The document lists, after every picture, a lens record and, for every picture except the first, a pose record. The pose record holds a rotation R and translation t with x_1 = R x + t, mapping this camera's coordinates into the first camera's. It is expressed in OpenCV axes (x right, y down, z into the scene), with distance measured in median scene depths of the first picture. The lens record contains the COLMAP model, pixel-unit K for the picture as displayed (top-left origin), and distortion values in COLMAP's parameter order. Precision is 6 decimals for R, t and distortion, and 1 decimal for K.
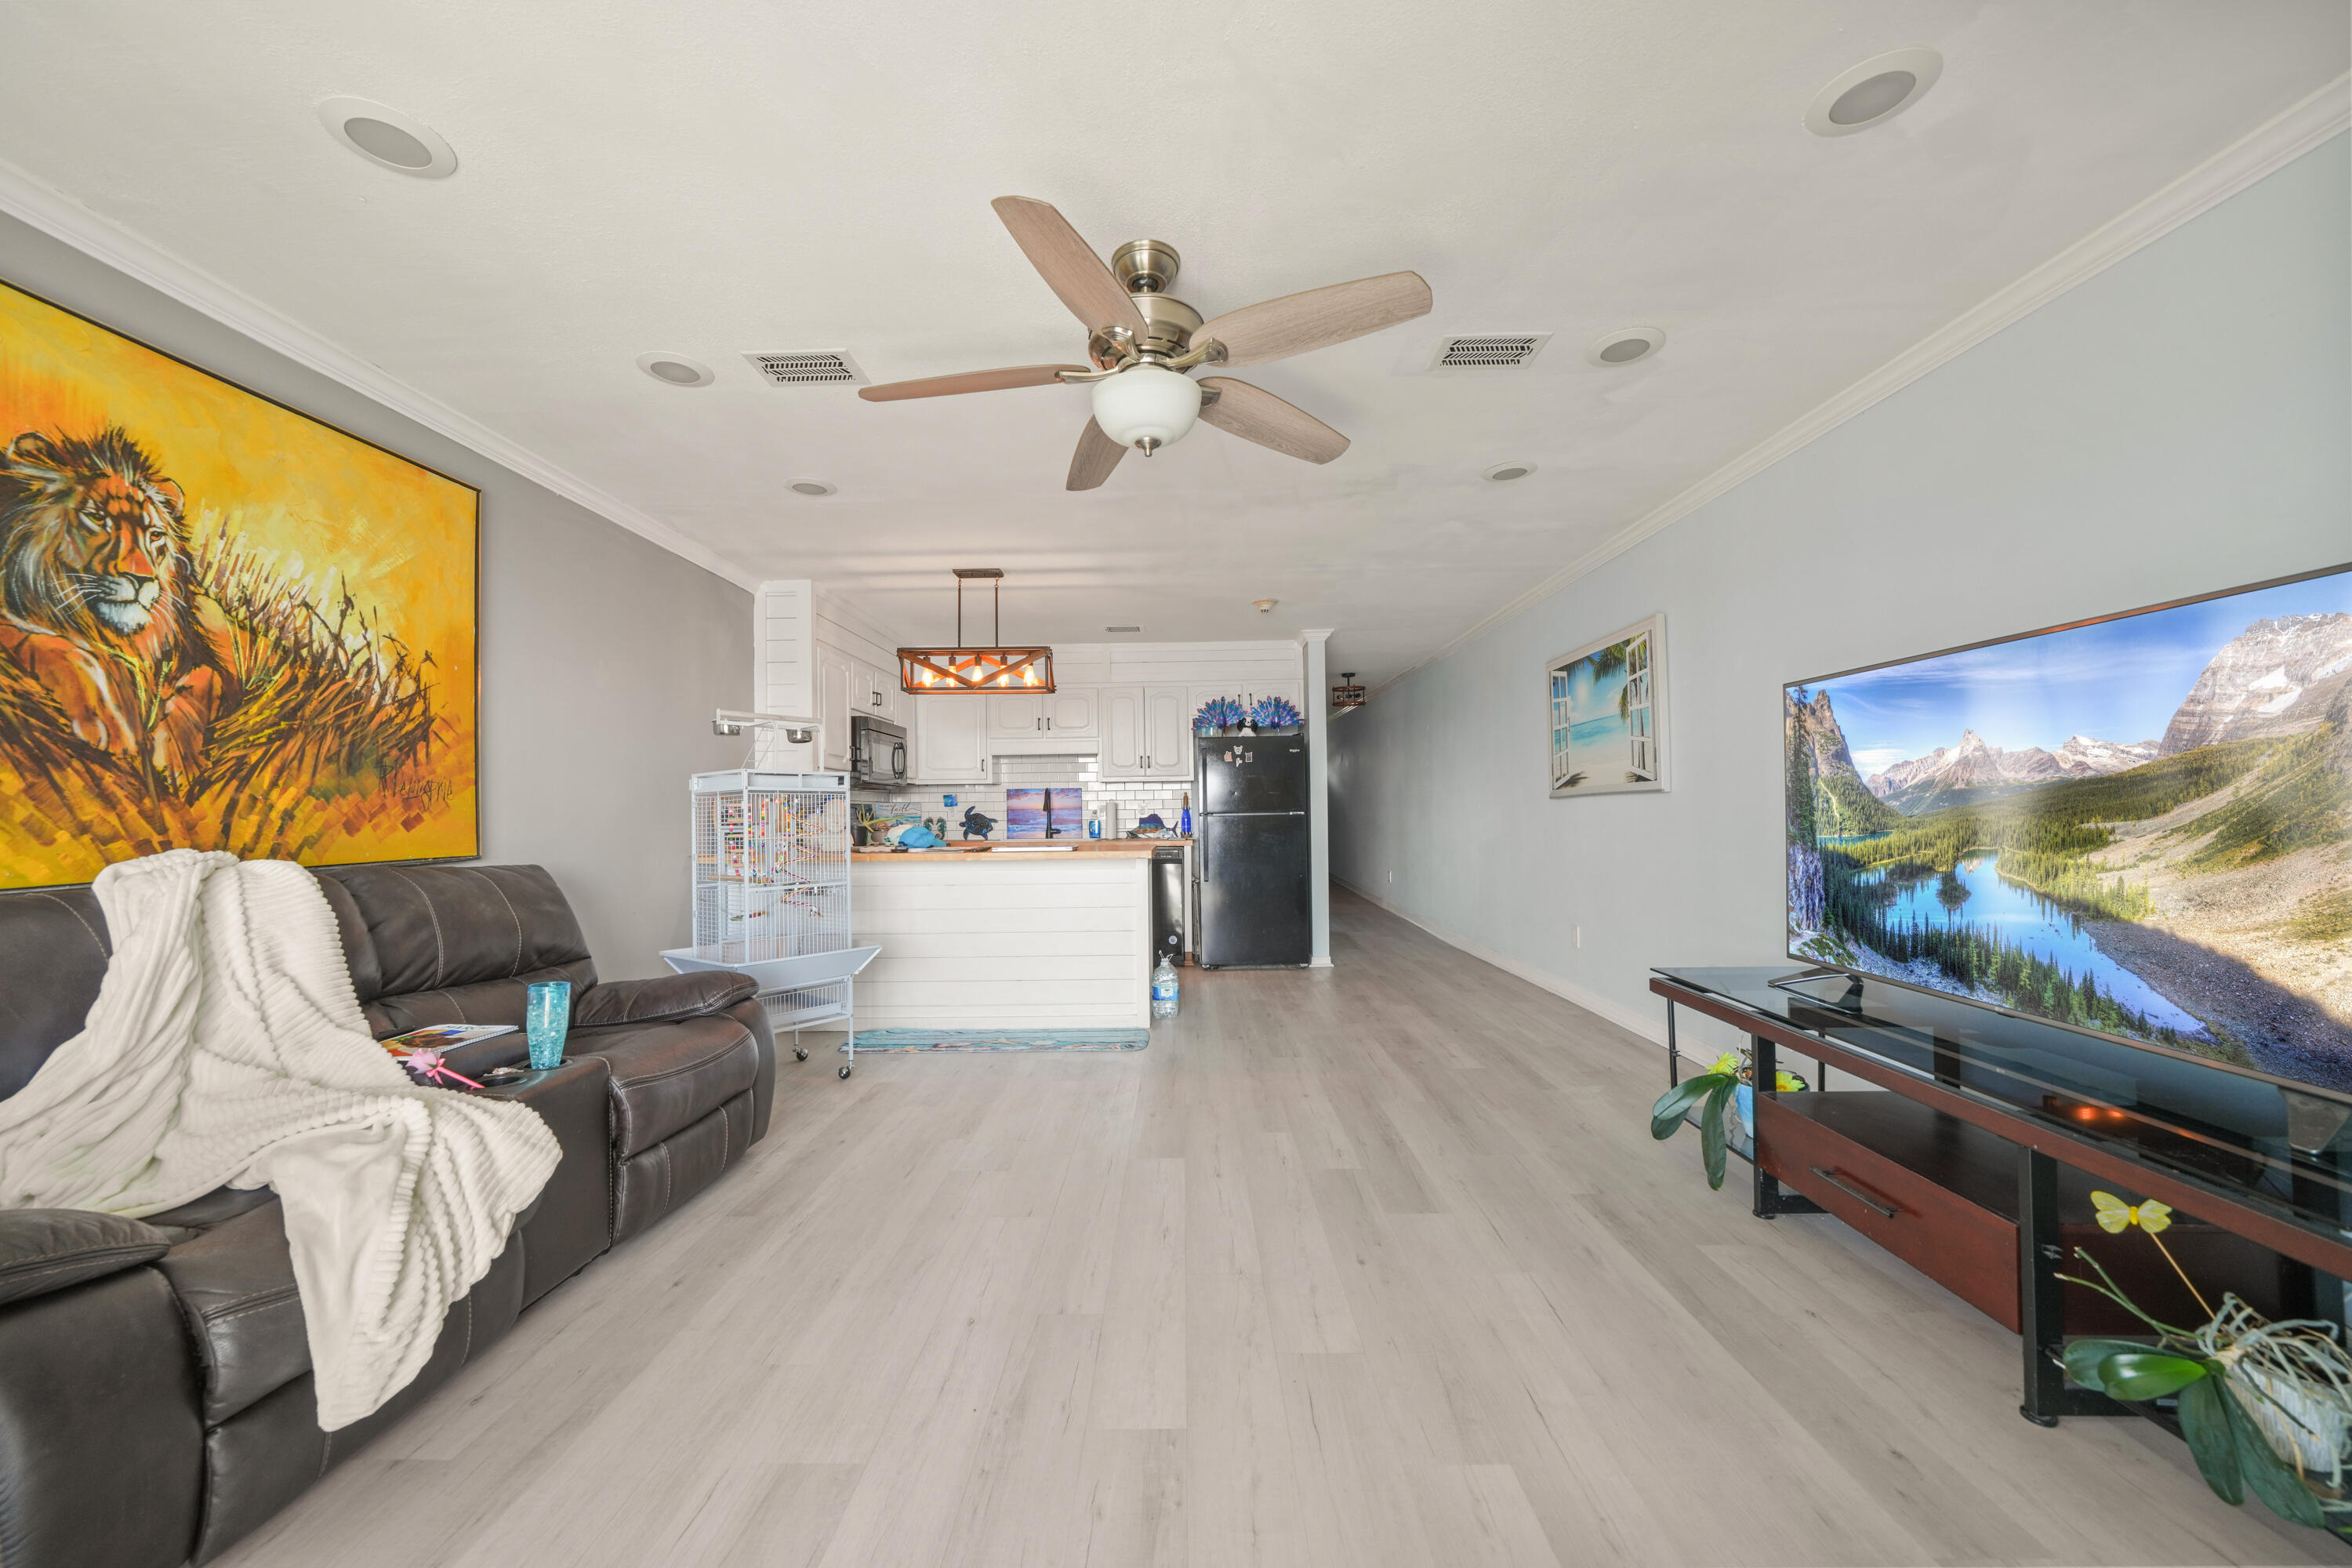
lens RADIAL K [[852.6, 0, 1179.5], [0, 852.6, 791.4], [0, 0, 1]] dist [-0.000611, -0.000054]
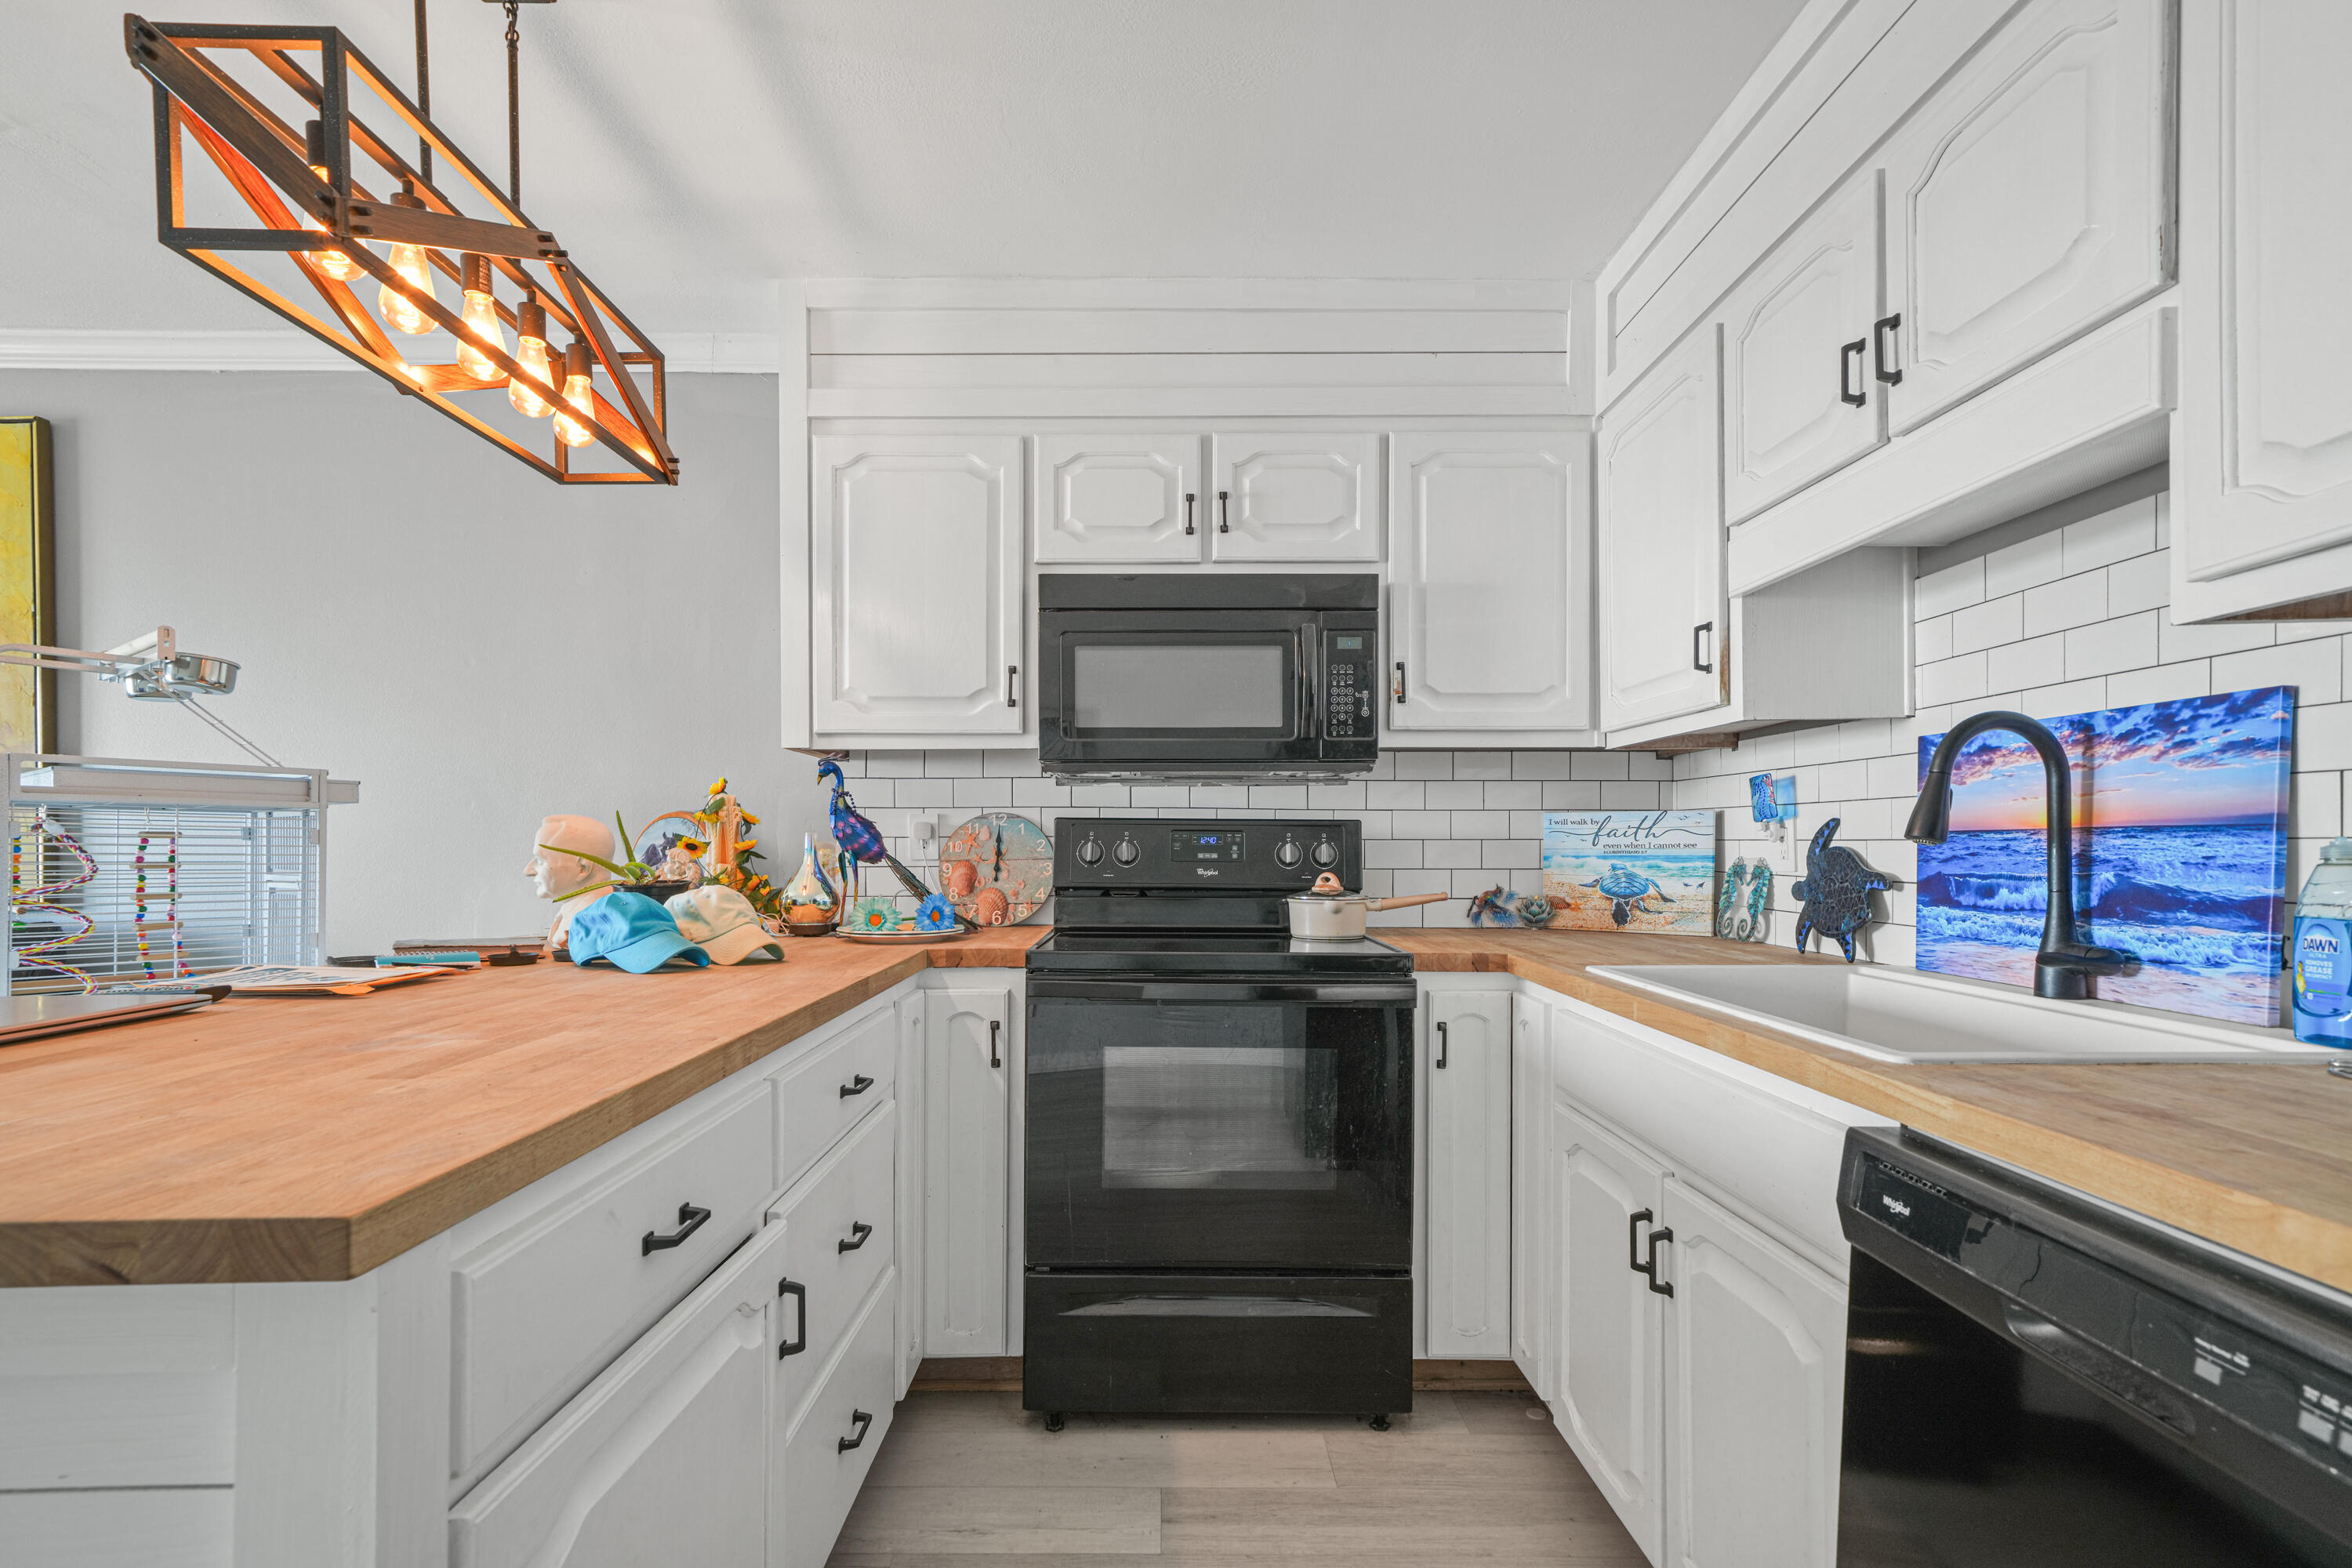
lens RADIAL K [[1108.9, 0, 1167.3], [0, 1108.9, 852.0], [0, 0, 1]] dist [0.014791, 0.003259]
pose [[0.006063, 0.018039, -0.999819, 0.222326], [0.028527, 0.999427, 0.018205, 0.044414], [0.999575, -0.028632, 0.005545, 2.319359]]
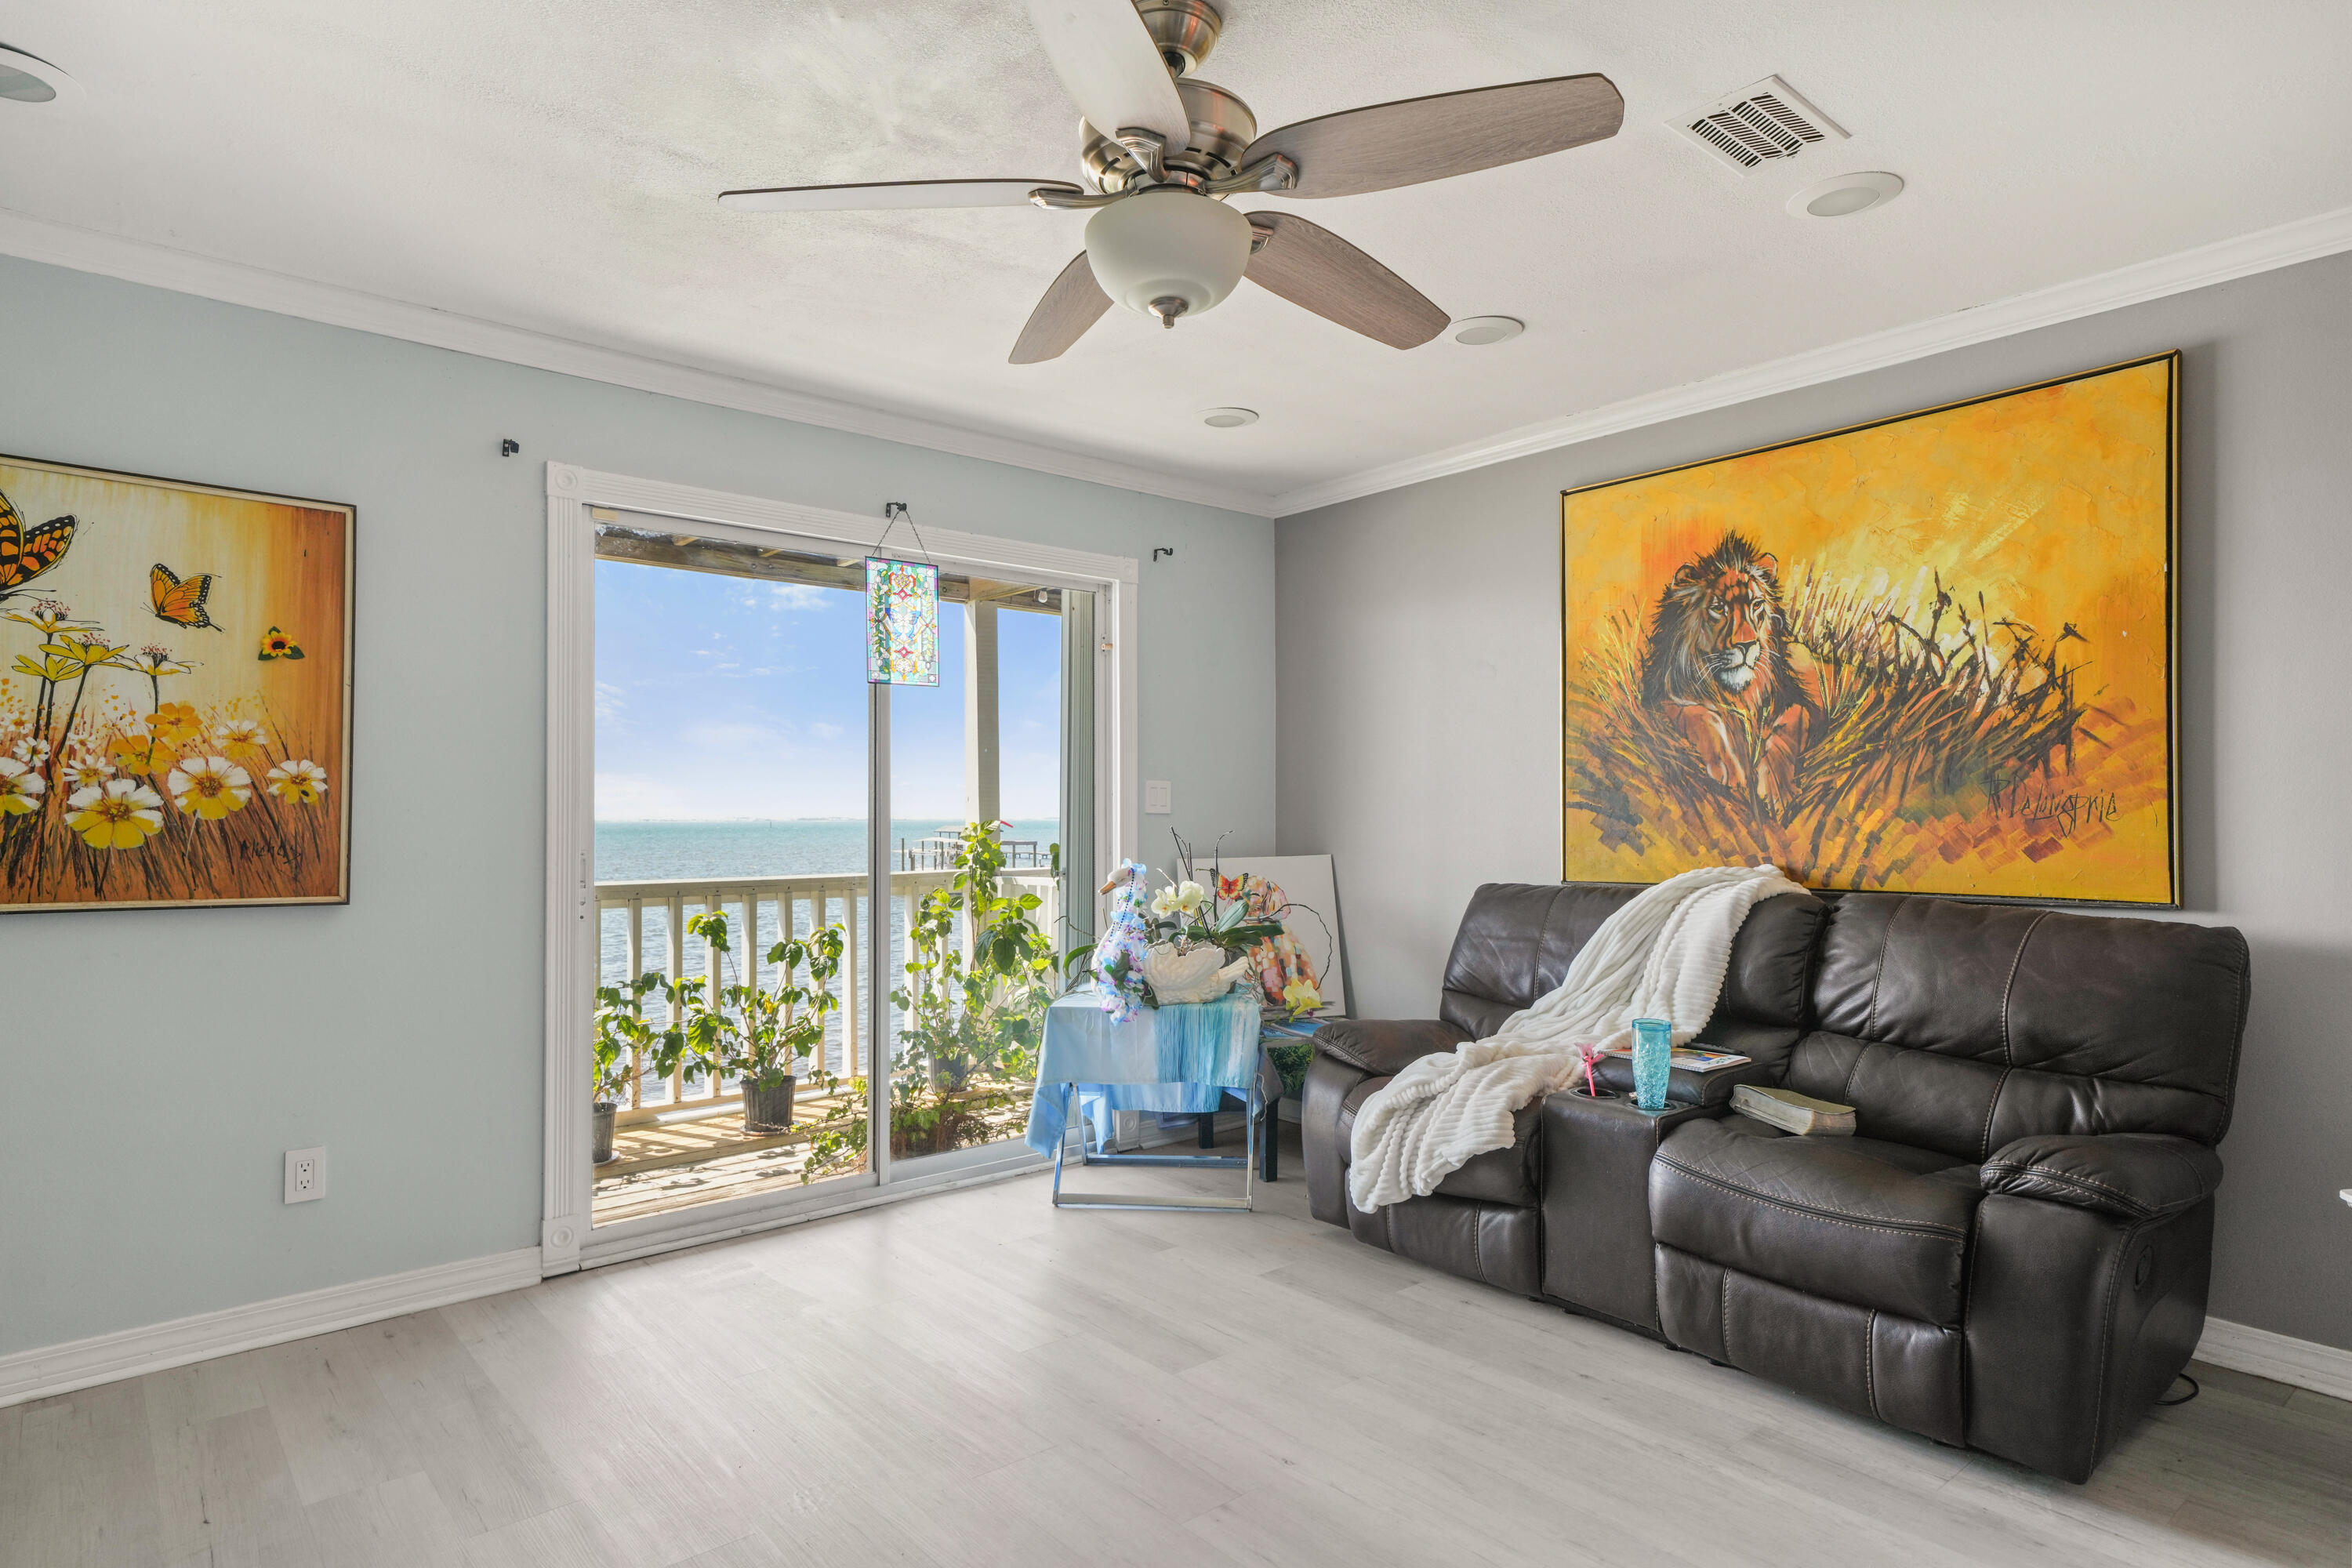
lens RADIAL K [[1279.7, 0, 1141.7], [0, 1279.7, 804.4], [0, 0, 1]] dist [0.016174, 0.002227]
pose [[-0.762333, 0.007608, -0.647141, 0.521894], [0.023738, 0.999587, -0.016212, -0.006193], [0.646750, -0.027720, -0.762198, 1.450190]]
